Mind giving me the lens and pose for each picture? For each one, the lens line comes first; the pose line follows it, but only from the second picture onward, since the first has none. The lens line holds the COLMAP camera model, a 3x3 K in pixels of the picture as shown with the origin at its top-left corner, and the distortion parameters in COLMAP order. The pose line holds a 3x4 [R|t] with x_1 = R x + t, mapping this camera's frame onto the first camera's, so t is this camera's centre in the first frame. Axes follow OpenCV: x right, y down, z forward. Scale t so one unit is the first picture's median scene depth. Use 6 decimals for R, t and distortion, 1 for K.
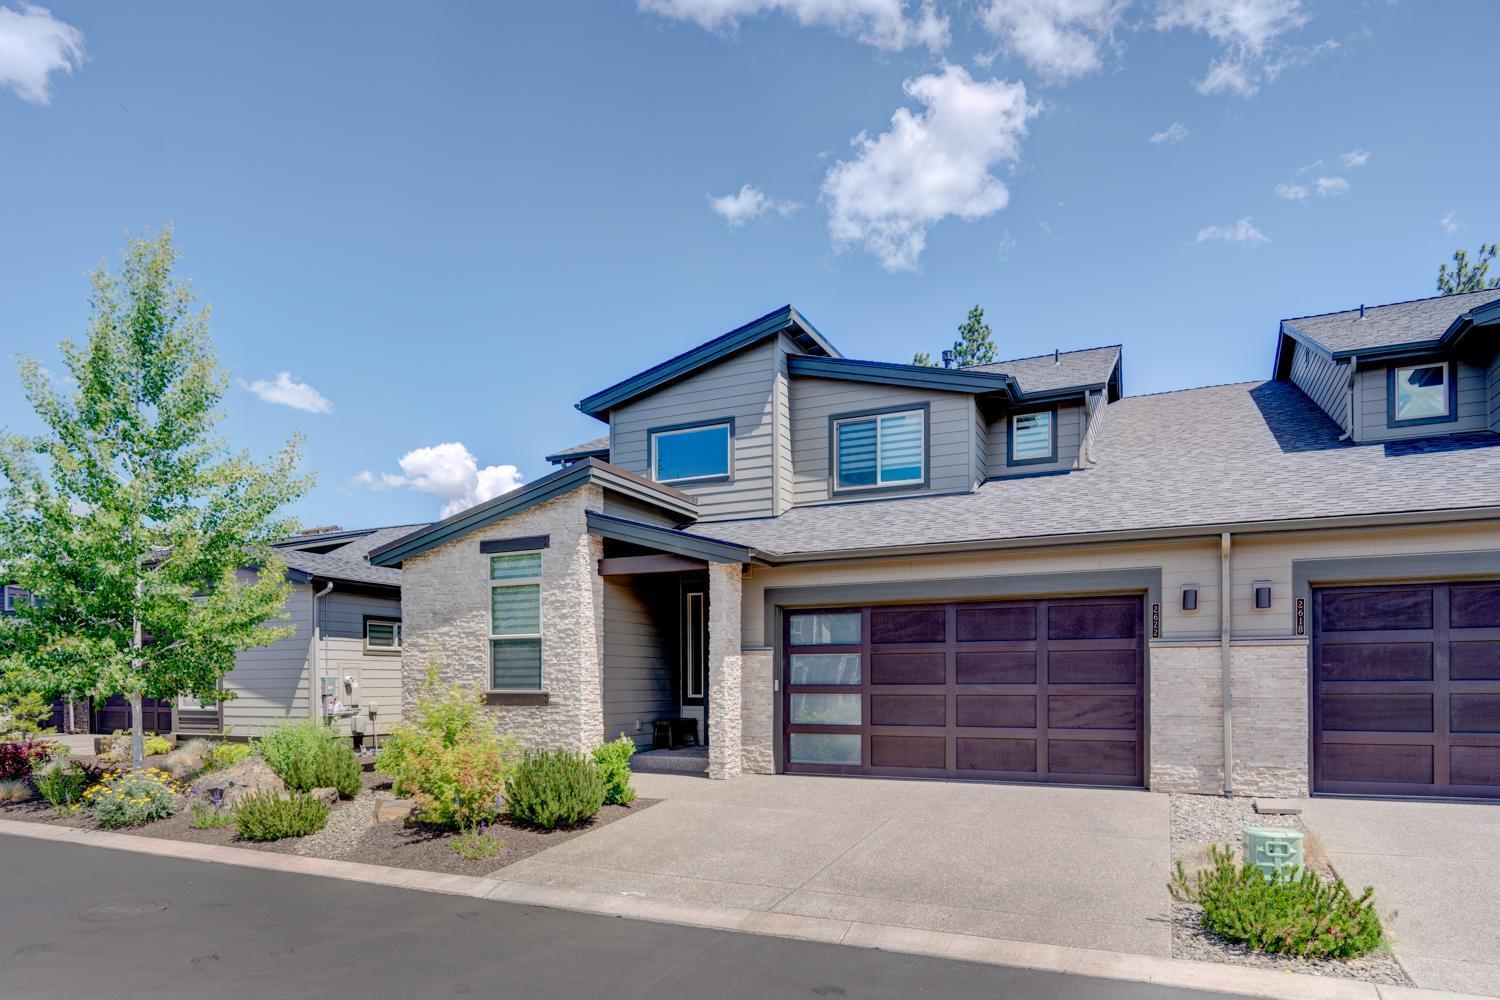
lens RADIAL K [[893.6, 0, 750.9], [0, 893.6, 686.0], [0, 0, 1]] dist [-0.002113, -0.002449]
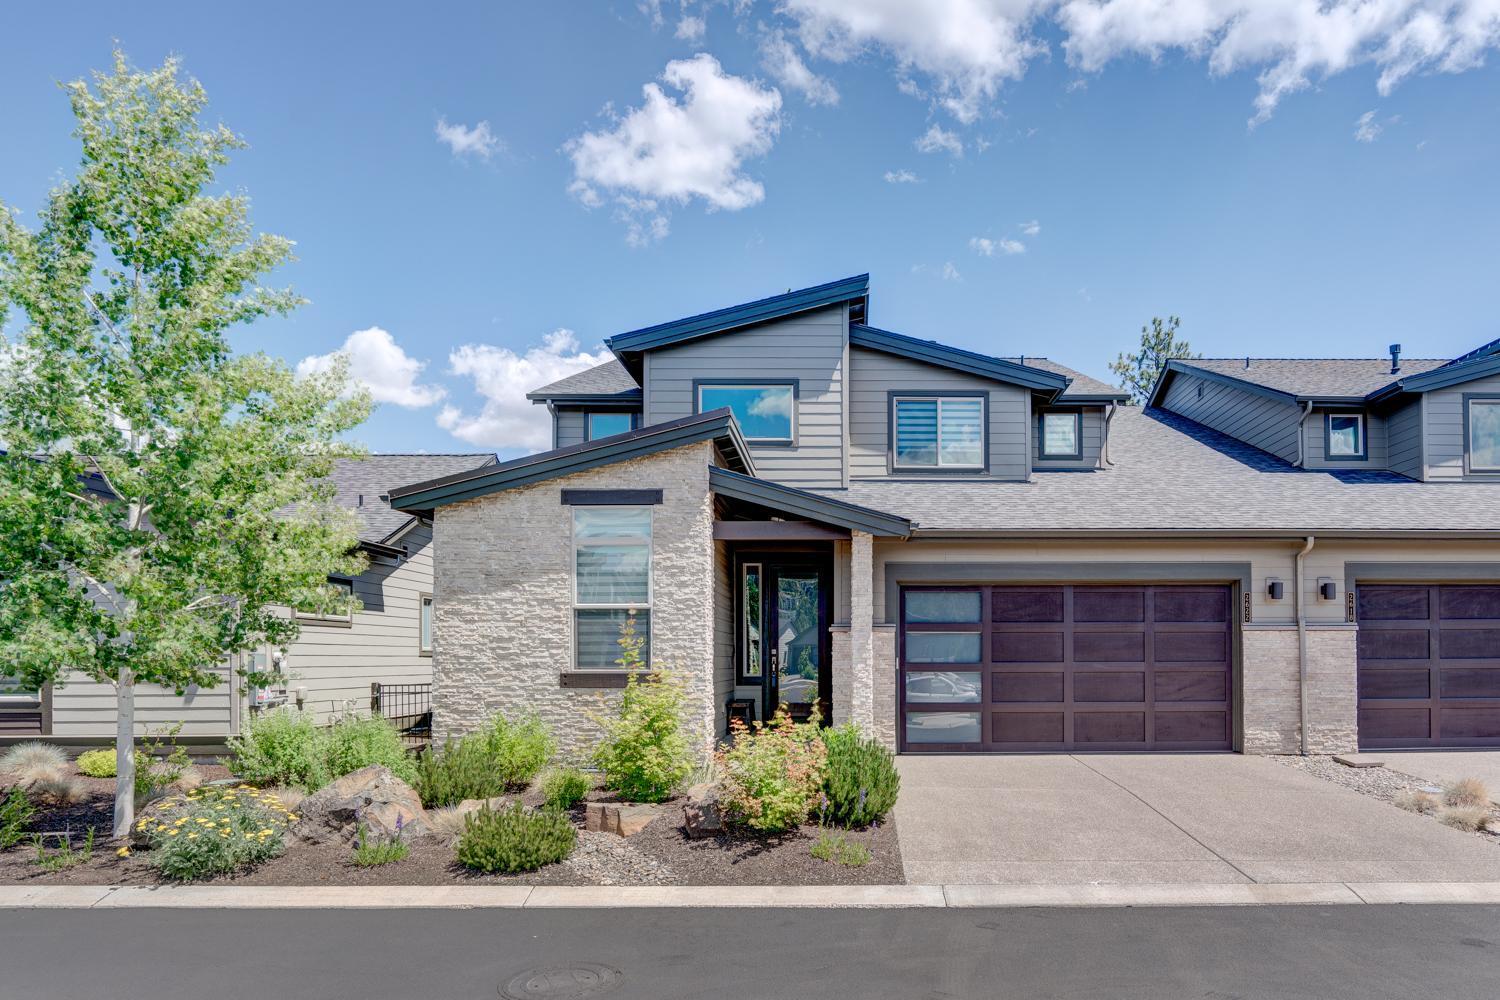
lens RADIAL K [[898.5, 0, 871.9], [0, 898.5, 651.6], [0, 0, 1]] dist [-0.011114, -0.000619]
pose [[0.901118, 0.004149, 0.433553, -0.435140], [0.001685, 0.999913, -0.013072, -0.000866], [-0.433570, 0.012510, 0.901033, 0.138363]]
